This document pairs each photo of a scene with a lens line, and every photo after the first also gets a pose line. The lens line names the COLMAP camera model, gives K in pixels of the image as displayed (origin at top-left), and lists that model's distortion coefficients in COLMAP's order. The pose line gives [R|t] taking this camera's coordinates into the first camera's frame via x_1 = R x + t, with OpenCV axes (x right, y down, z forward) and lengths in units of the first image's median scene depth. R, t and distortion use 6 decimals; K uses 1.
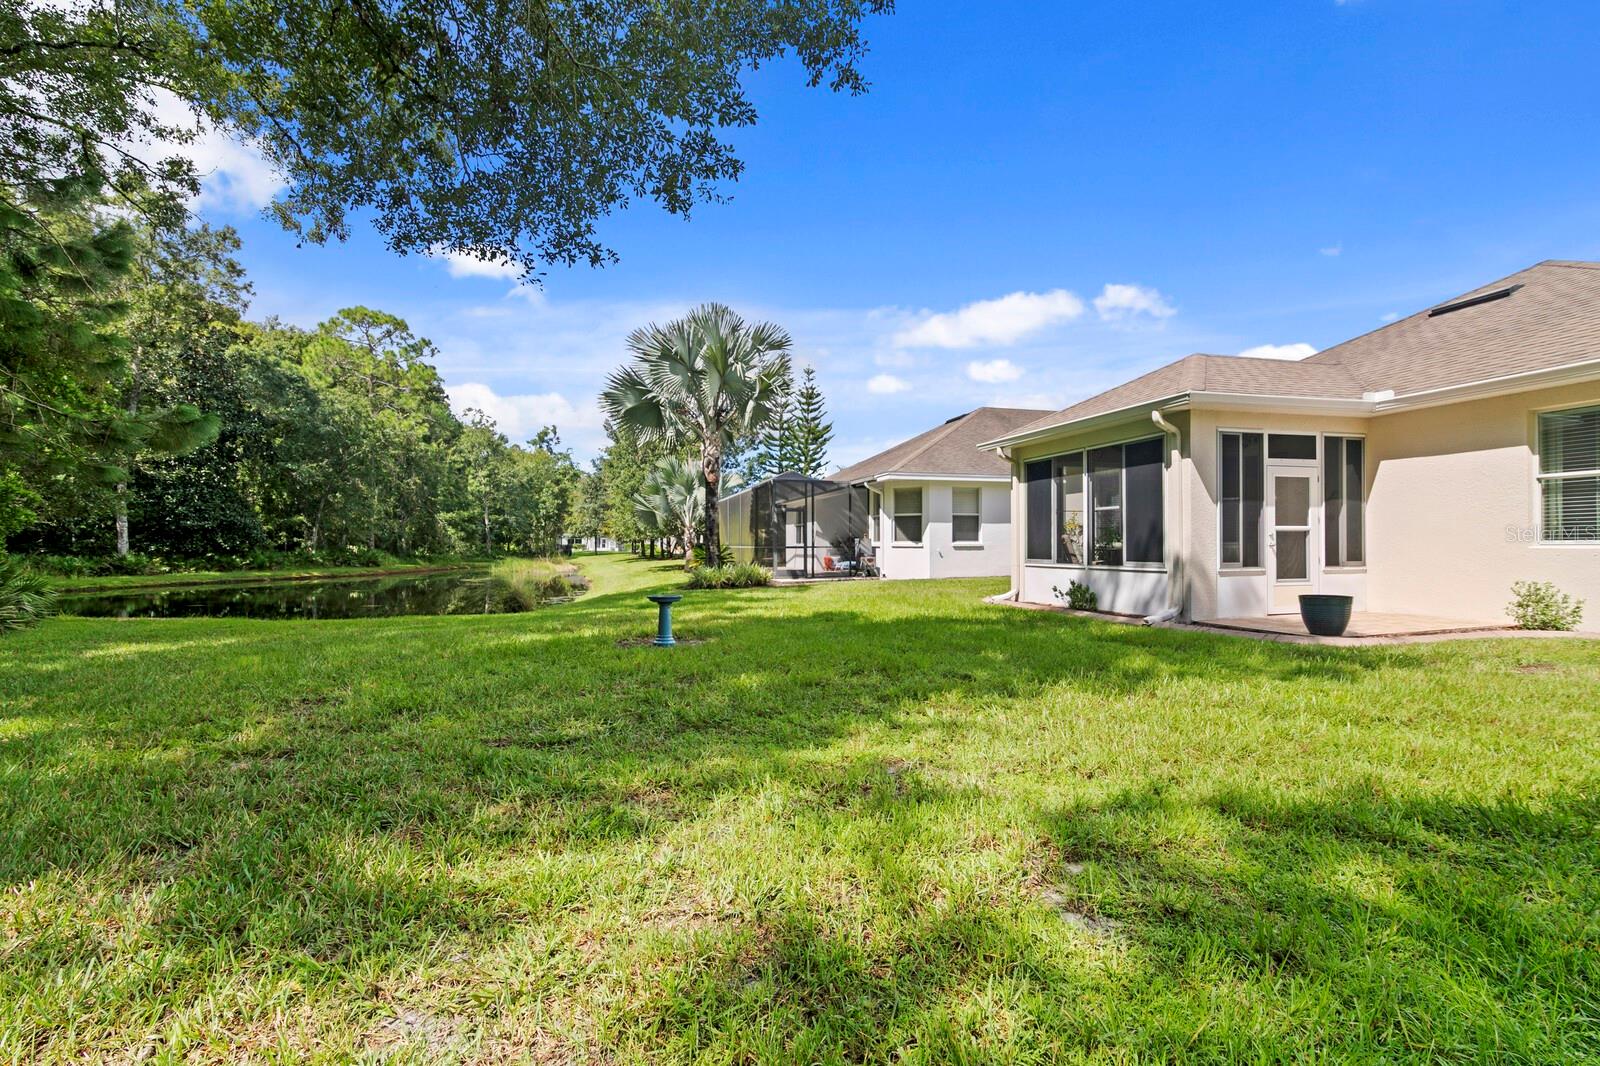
lens RADIAL K [[739.9, 0, 807.3], [0, 739.9, 544.1], [0, 0, 1]] dist [0.002153, -0.001884]
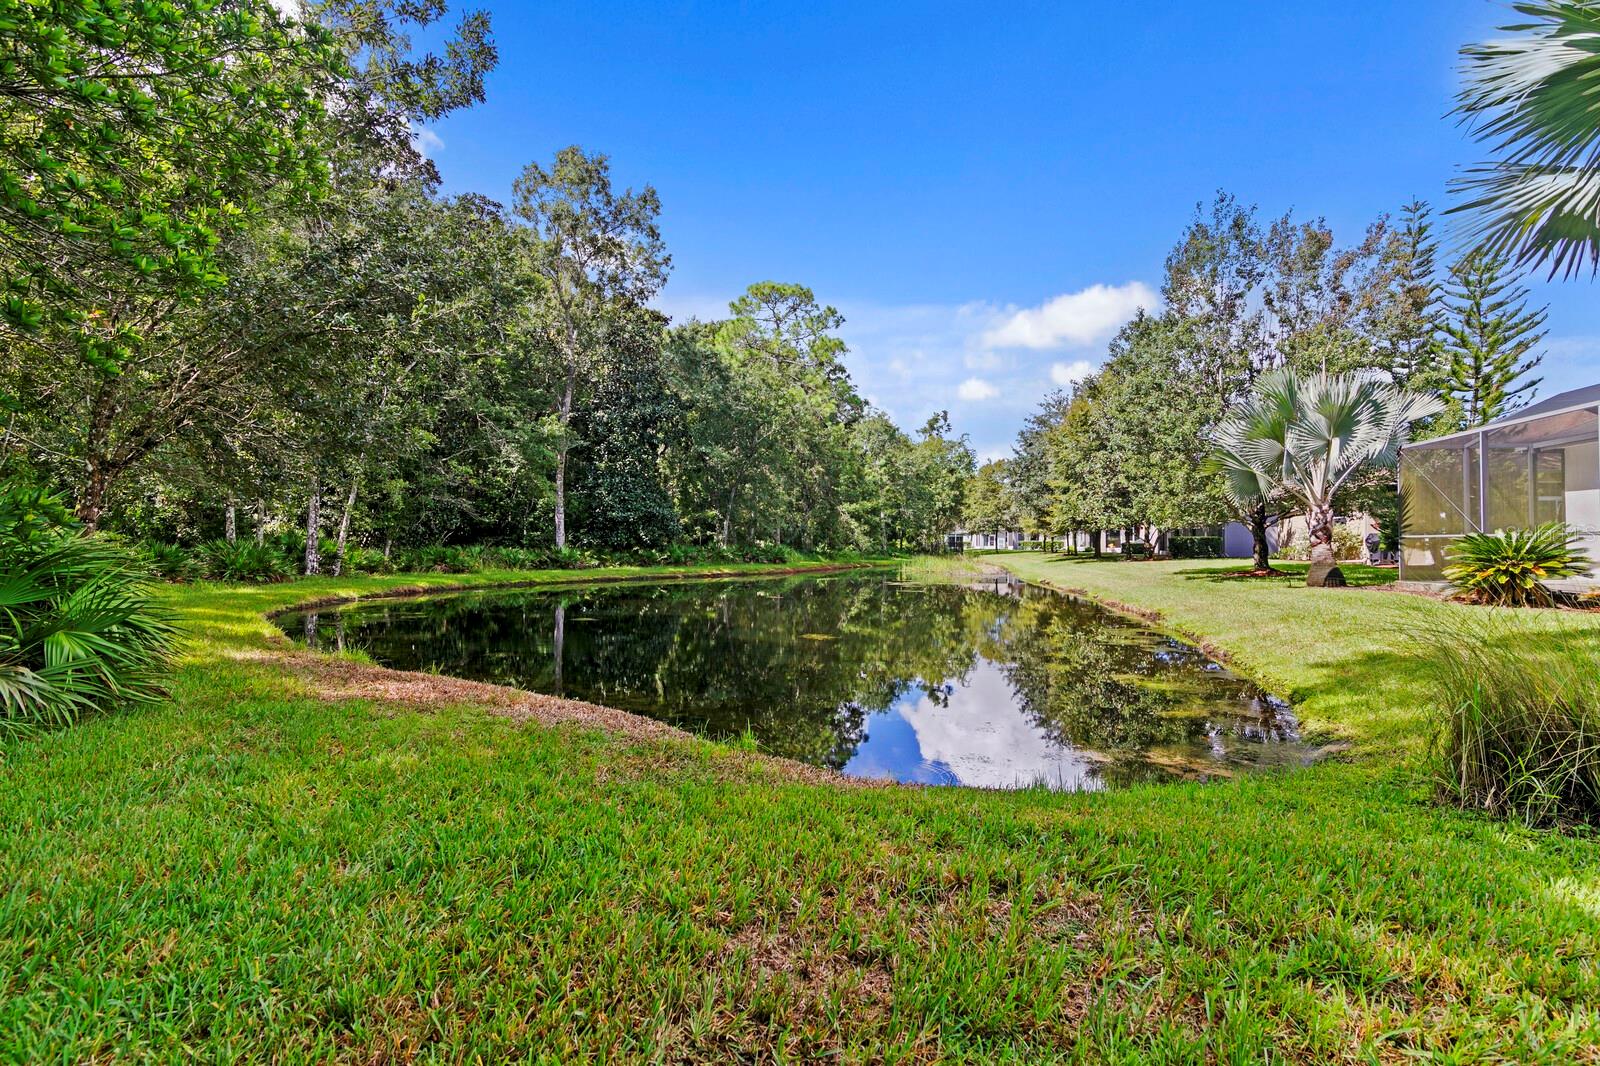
lens RADIAL K [[739.9, 0, 799.3], [0, 739.9, 535.5], [0, 0, 1]] dist [0.002153, -0.001884]
pose [[0.885145, -0.001542, -0.465313, -0.162441], [-0.003453, 0.999945, -0.009882, 0.005836], [0.465303, 0.010354, 0.885091, 0.237092]]
